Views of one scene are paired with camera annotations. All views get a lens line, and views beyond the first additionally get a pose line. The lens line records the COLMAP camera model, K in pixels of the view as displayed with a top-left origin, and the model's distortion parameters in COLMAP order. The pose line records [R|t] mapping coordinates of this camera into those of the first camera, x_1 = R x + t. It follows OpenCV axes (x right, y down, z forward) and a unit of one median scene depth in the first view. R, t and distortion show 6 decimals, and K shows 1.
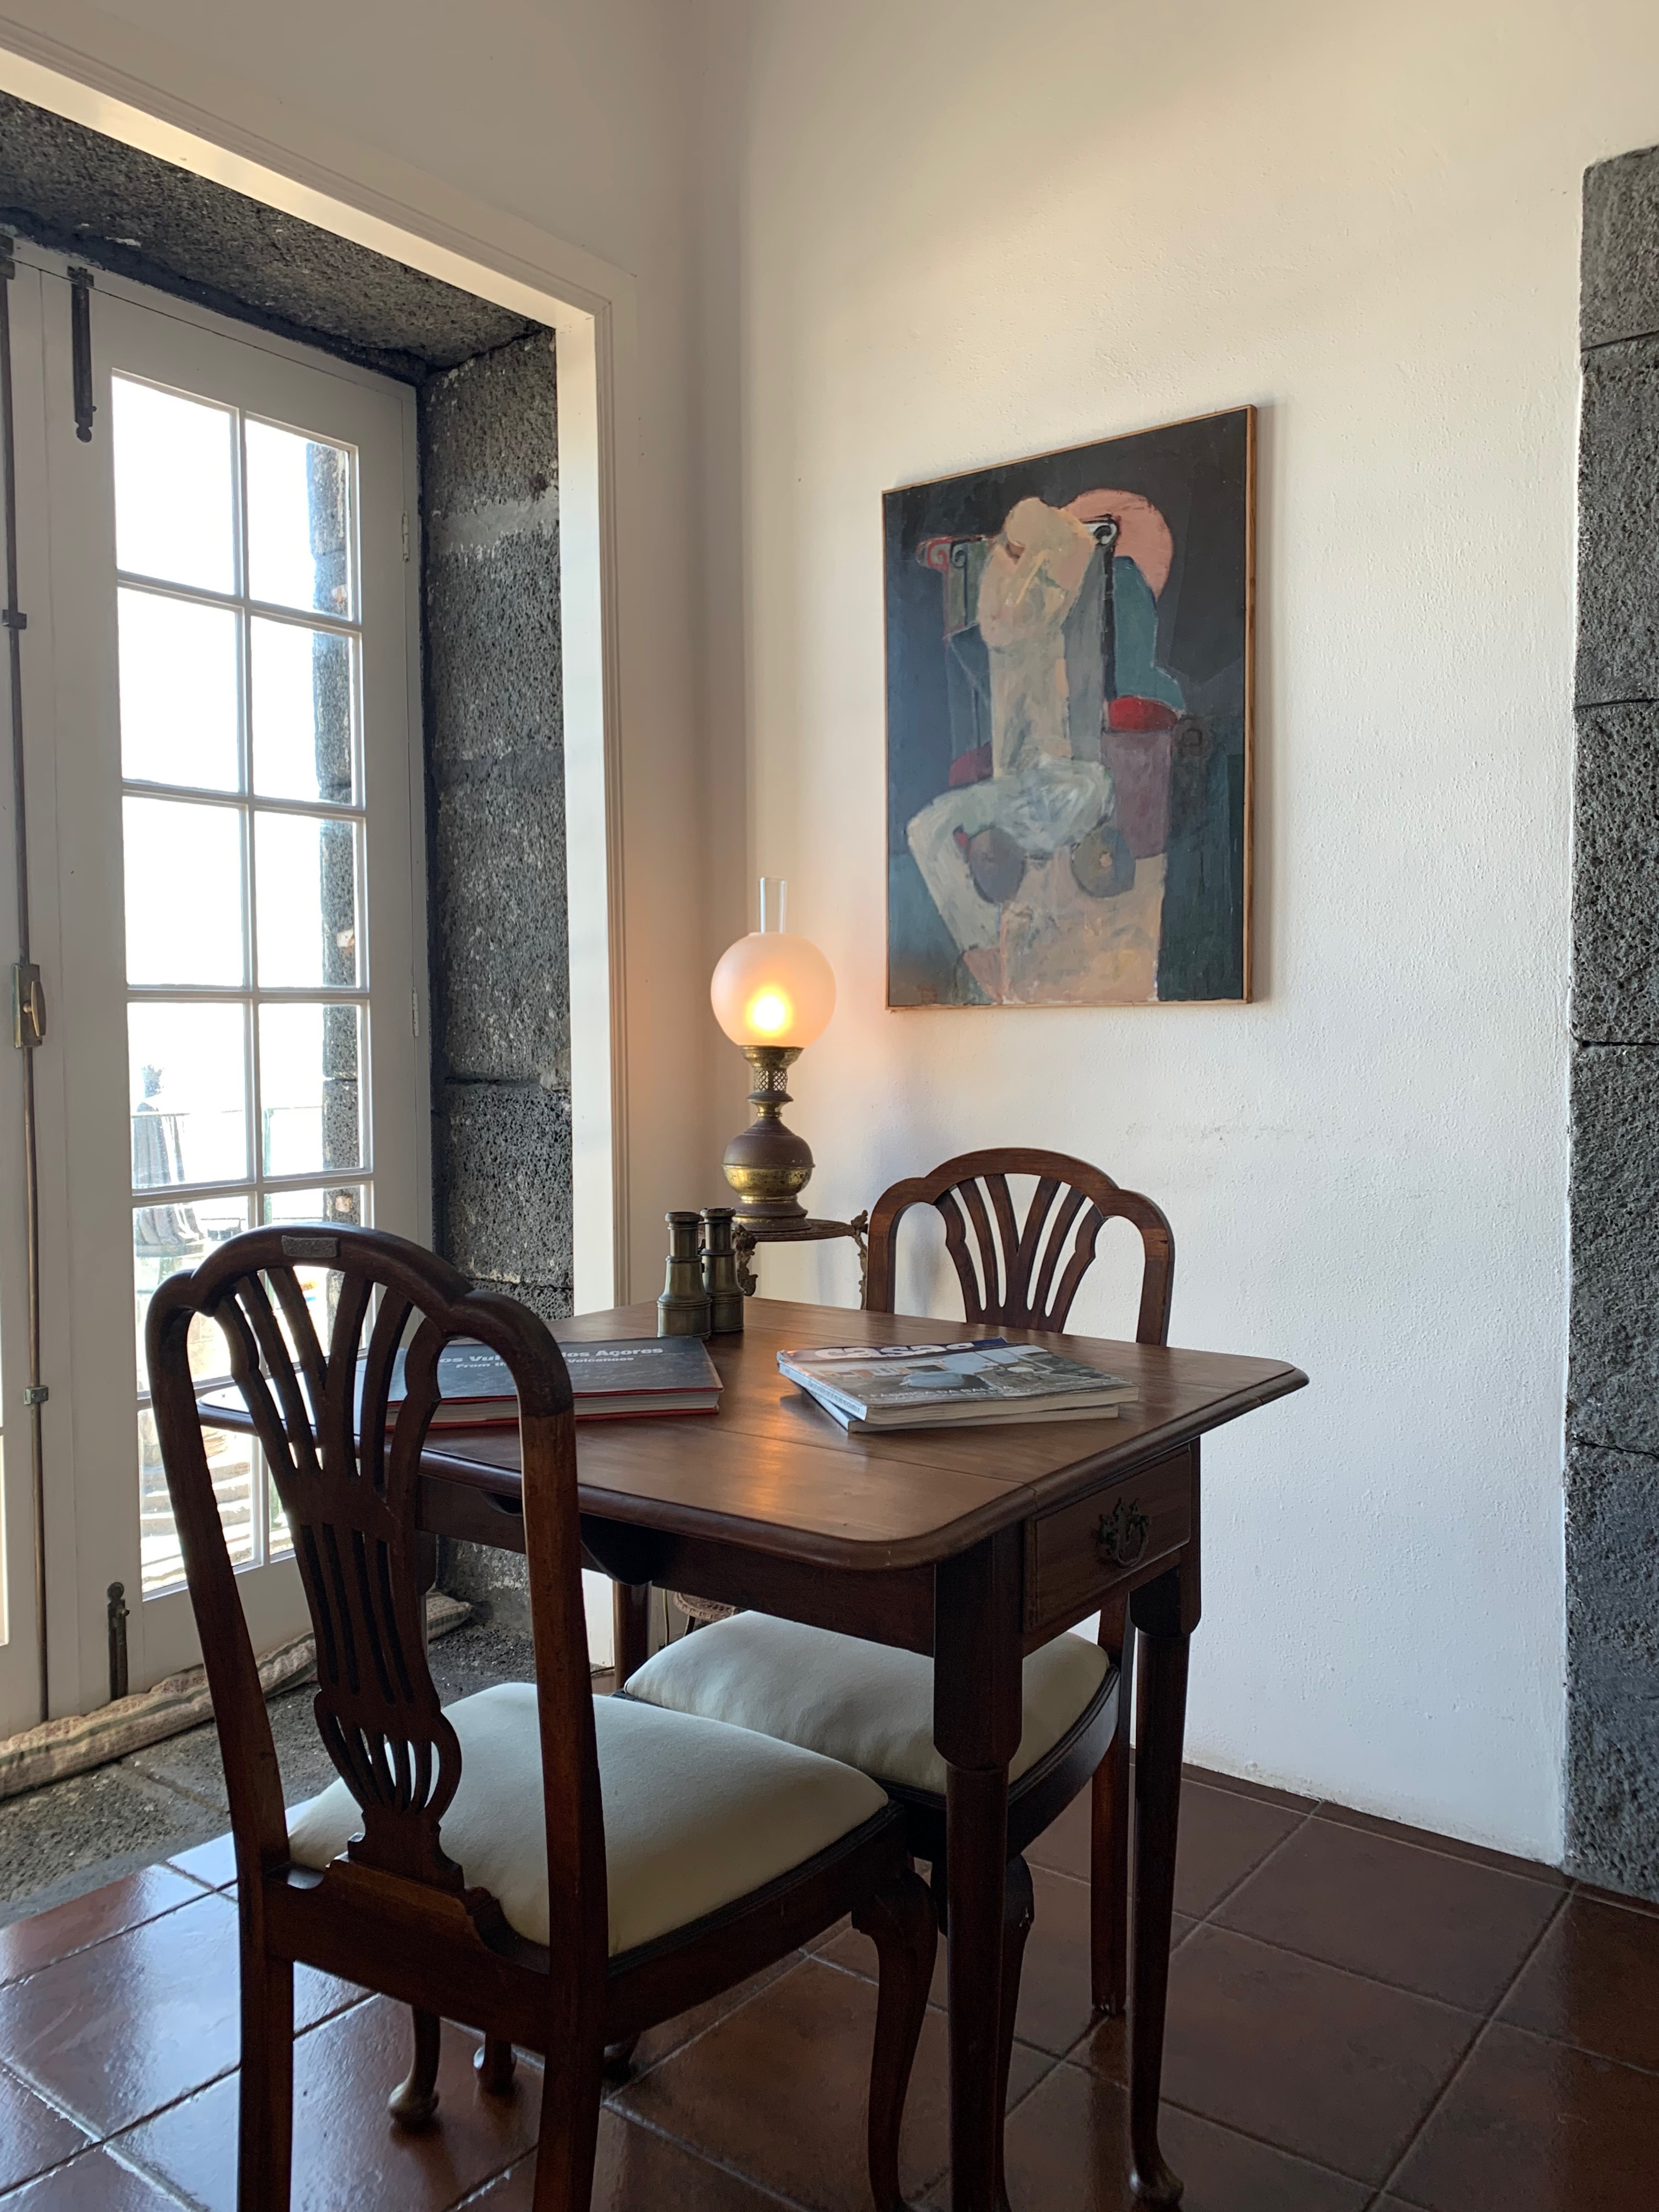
lens RADIAL K [[1712.0, 0, 840.1], [0, 1712.0, 1094.8], [0, 0, 1]] dist [0.061798, -0.070743]
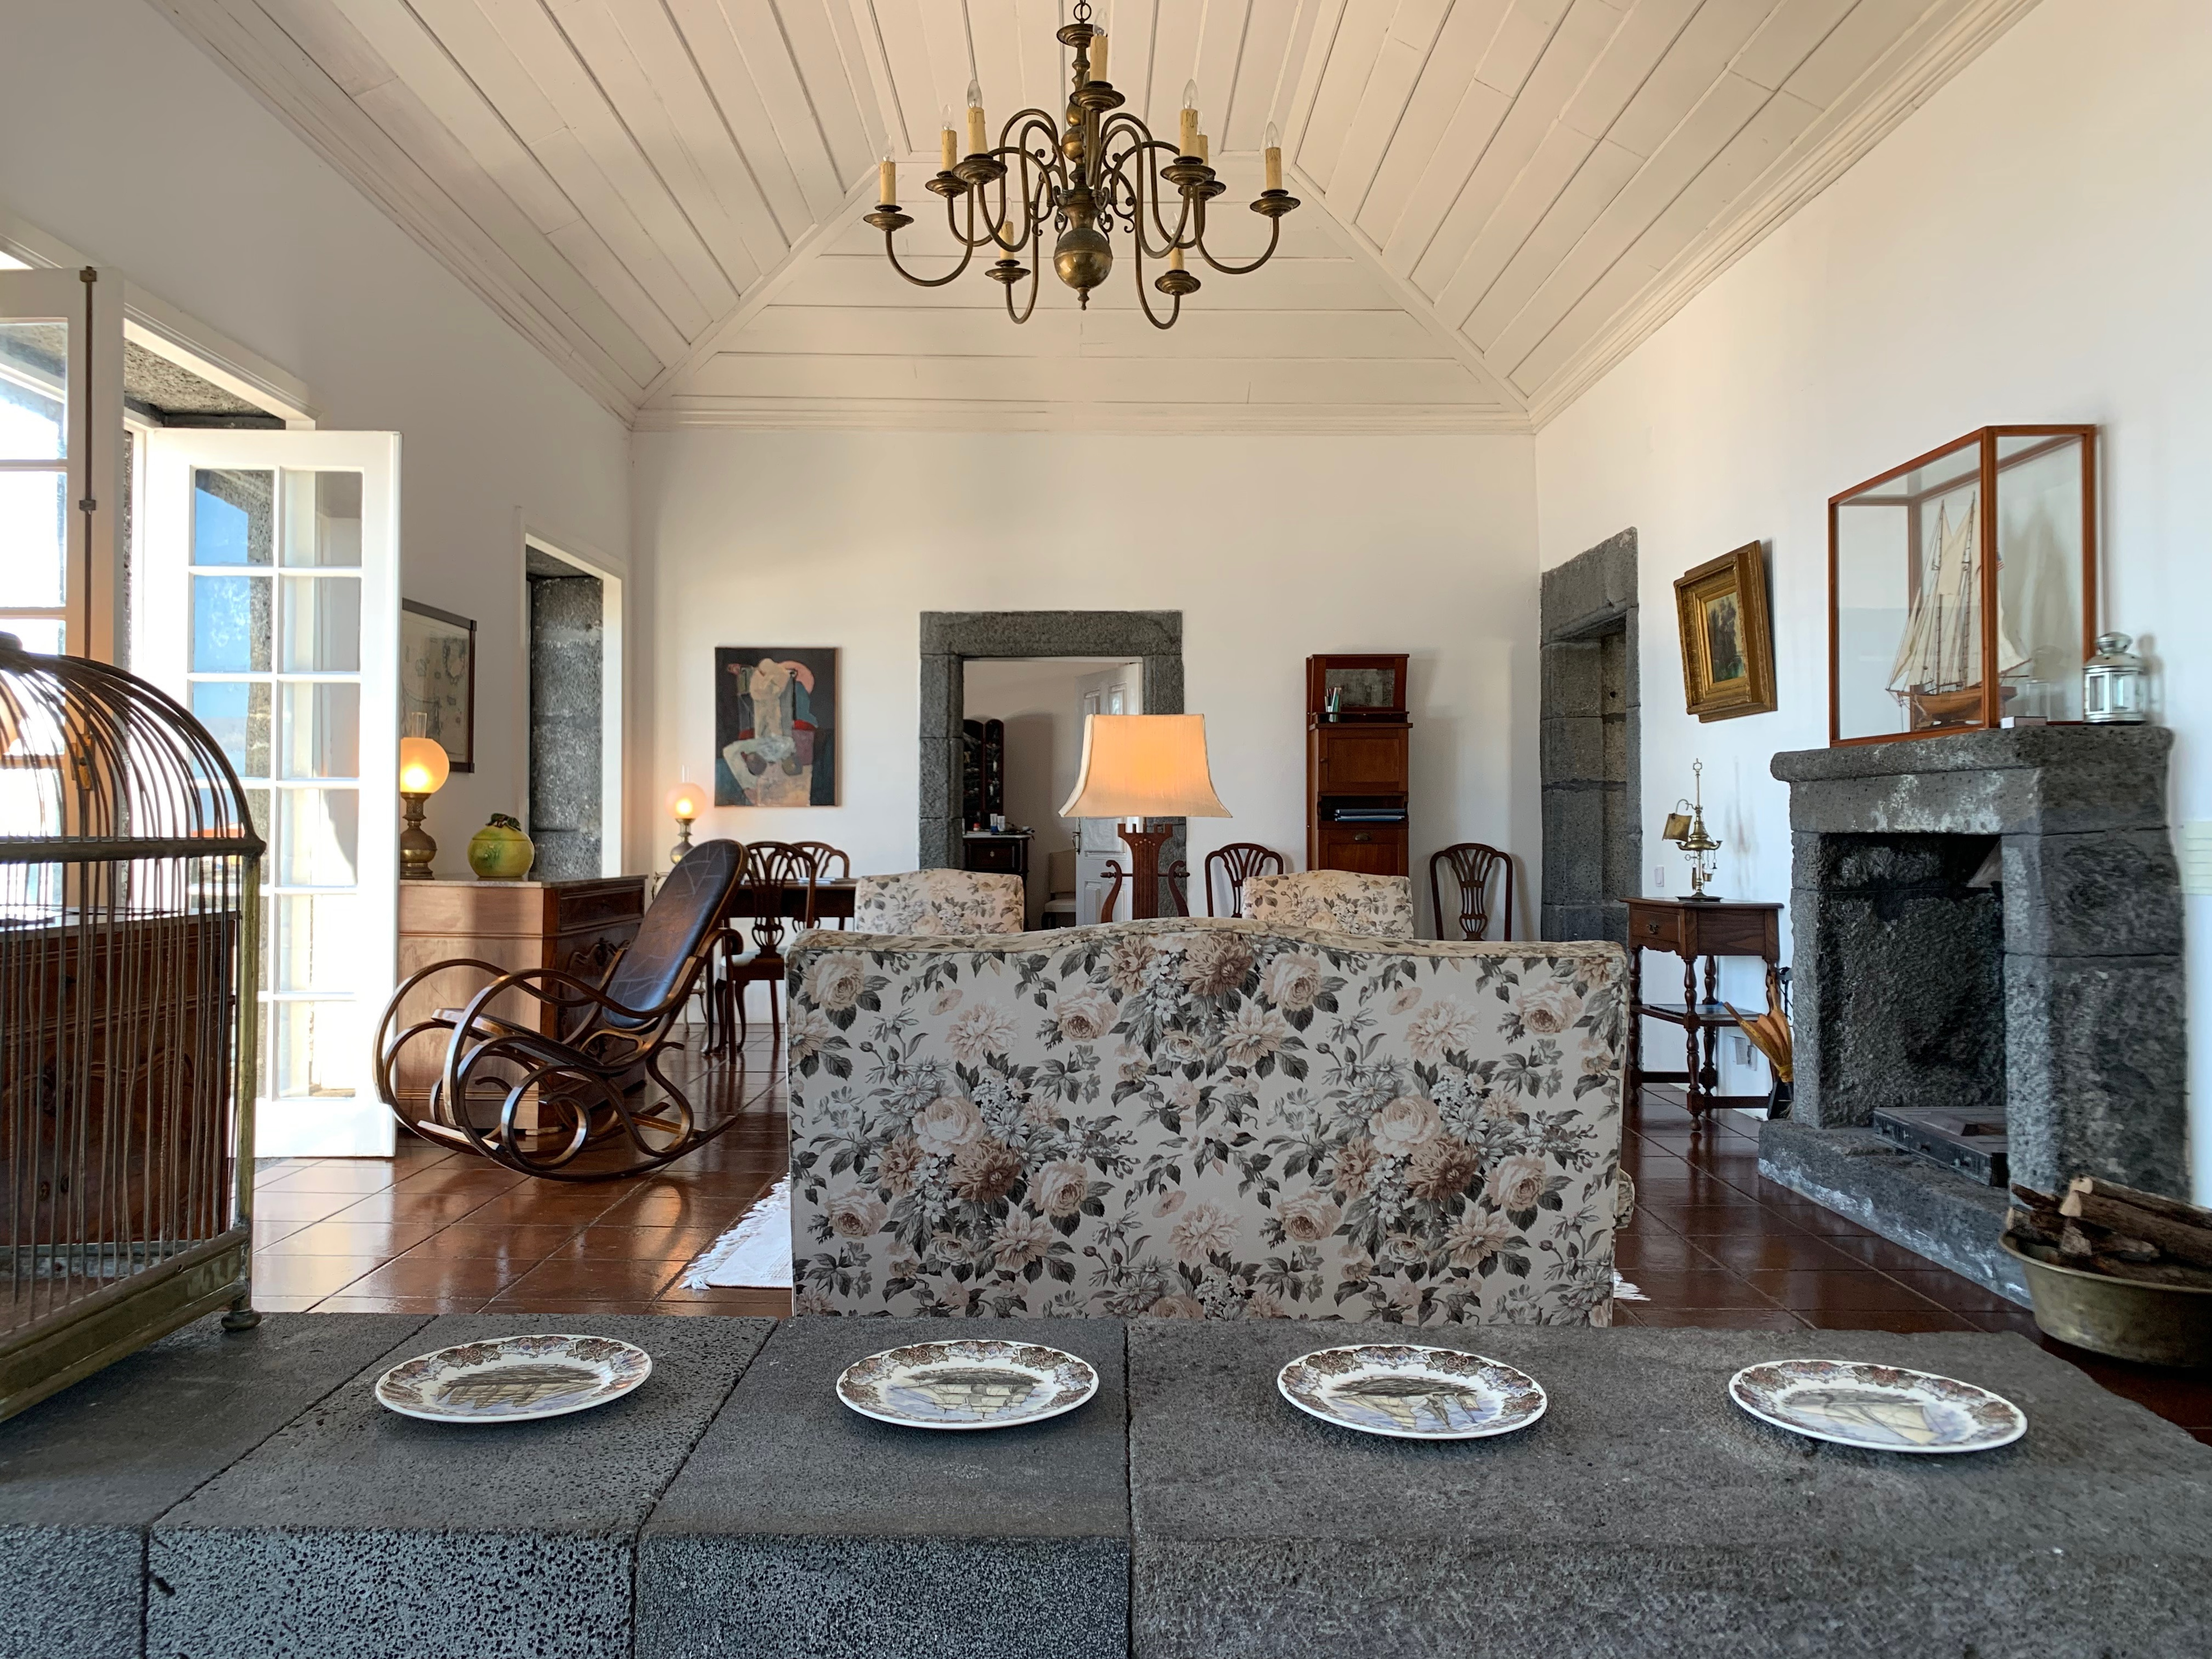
lens RADIAL K [[1712.0, 0, 1112.8], [0, 1712.0, 811.0], [0, 0, 1]] dist [0.061798, -0.070743]
pose [[0.798048, 0.014759, 0.602413, -1.368028], [0.017503, 0.998711, -0.047654, 0.128458], [-0.602340, 0.048574, 0.796761, -2.079659]]
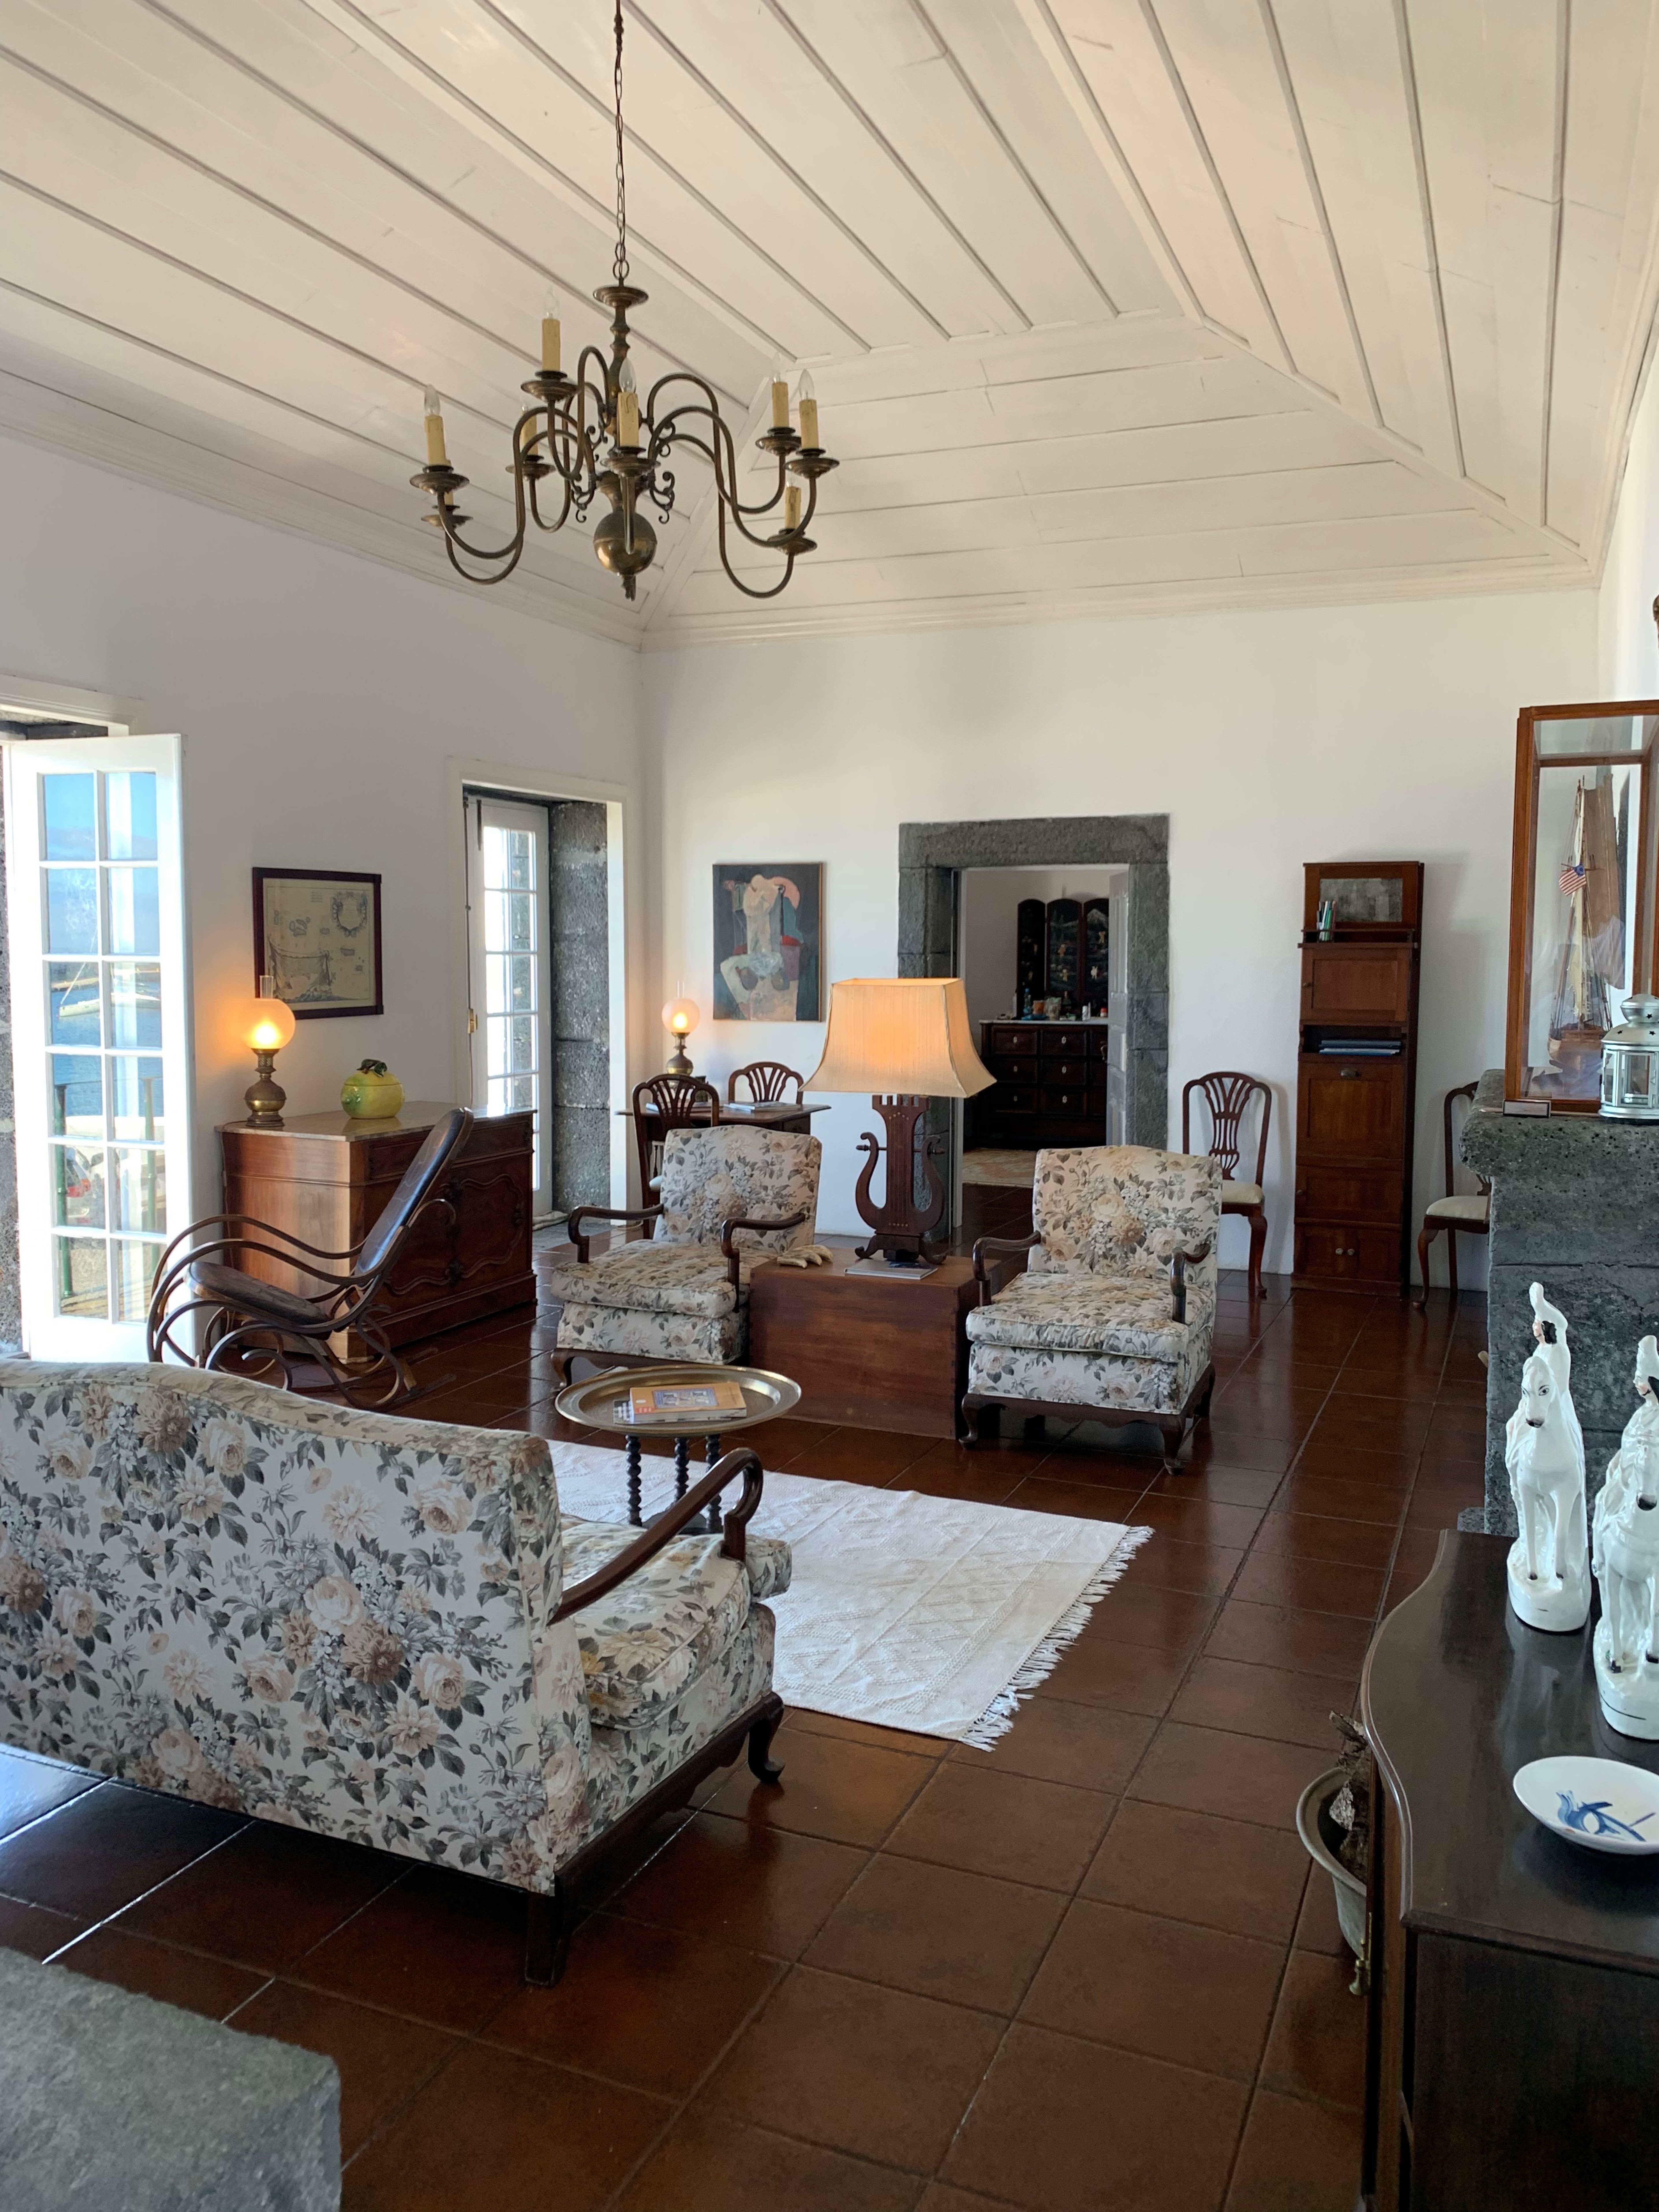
lens RADIAL K [[1712.0, 0, 841.1], [0, 1712.0, 1100.9], [0, 0, 1]] dist [0.061798, -0.070743]
pose [[0.969607, -0.010279, 0.244452, -0.567287], [-0.002291, 0.998692, 0.051084, -0.066118], [-0.244657, -0.050091, 0.968315, -2.362796]]
